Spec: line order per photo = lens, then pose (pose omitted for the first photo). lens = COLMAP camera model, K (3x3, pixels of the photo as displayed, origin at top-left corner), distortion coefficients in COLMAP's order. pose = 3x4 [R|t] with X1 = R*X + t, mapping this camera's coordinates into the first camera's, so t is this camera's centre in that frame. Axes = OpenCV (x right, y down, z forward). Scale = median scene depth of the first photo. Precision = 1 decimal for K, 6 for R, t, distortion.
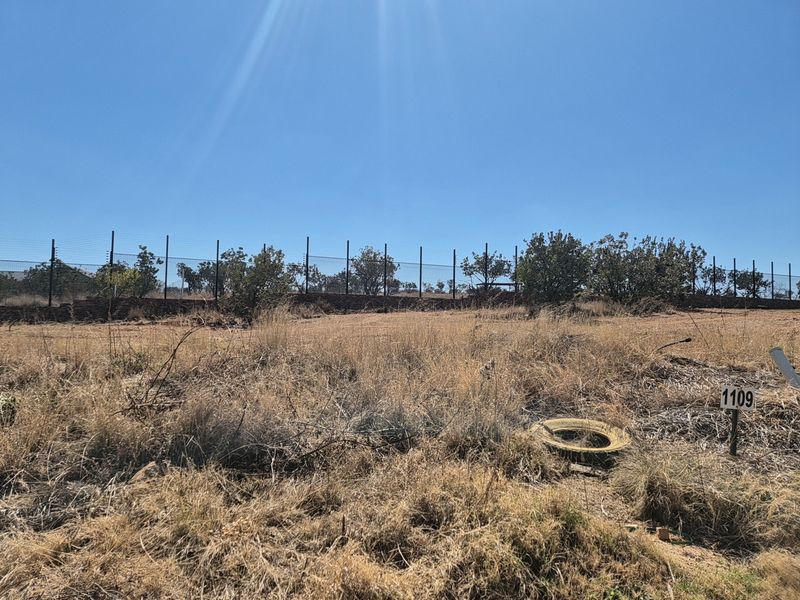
lens RADIAL K [[637.5, 0, 397.6], [0, 637.5, 298.3], [0, 0, 1]] dist [0.086466, -0.024352]
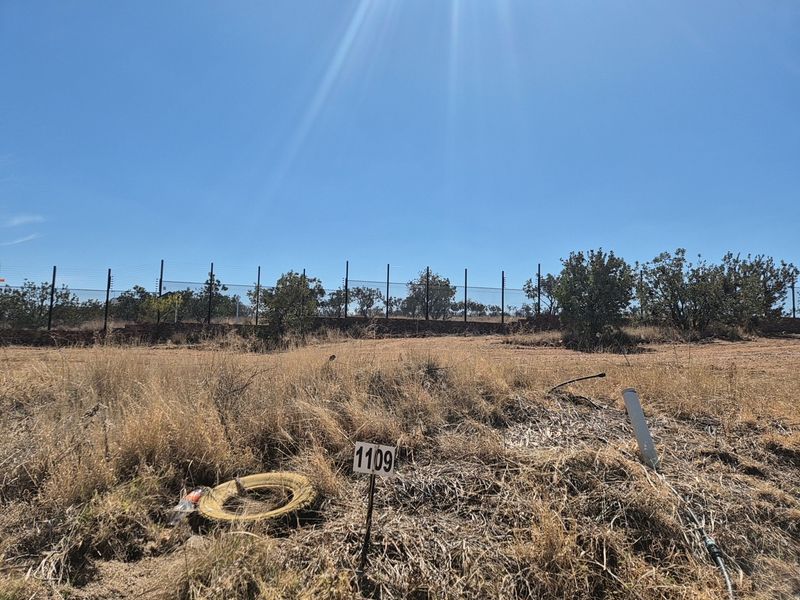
lens RADIAL K [[637.5, 0, 392.8], [0, 637.5, 301.8], [0, 0, 1]] dist [0.086466, -0.024352]
pose [[0.985843, -0.008195, -0.167471, 0.105402], [0.002850, 0.999480, -0.032133, -0.000851], [0.167647, 0.031201, 0.985353, 0.042043]]
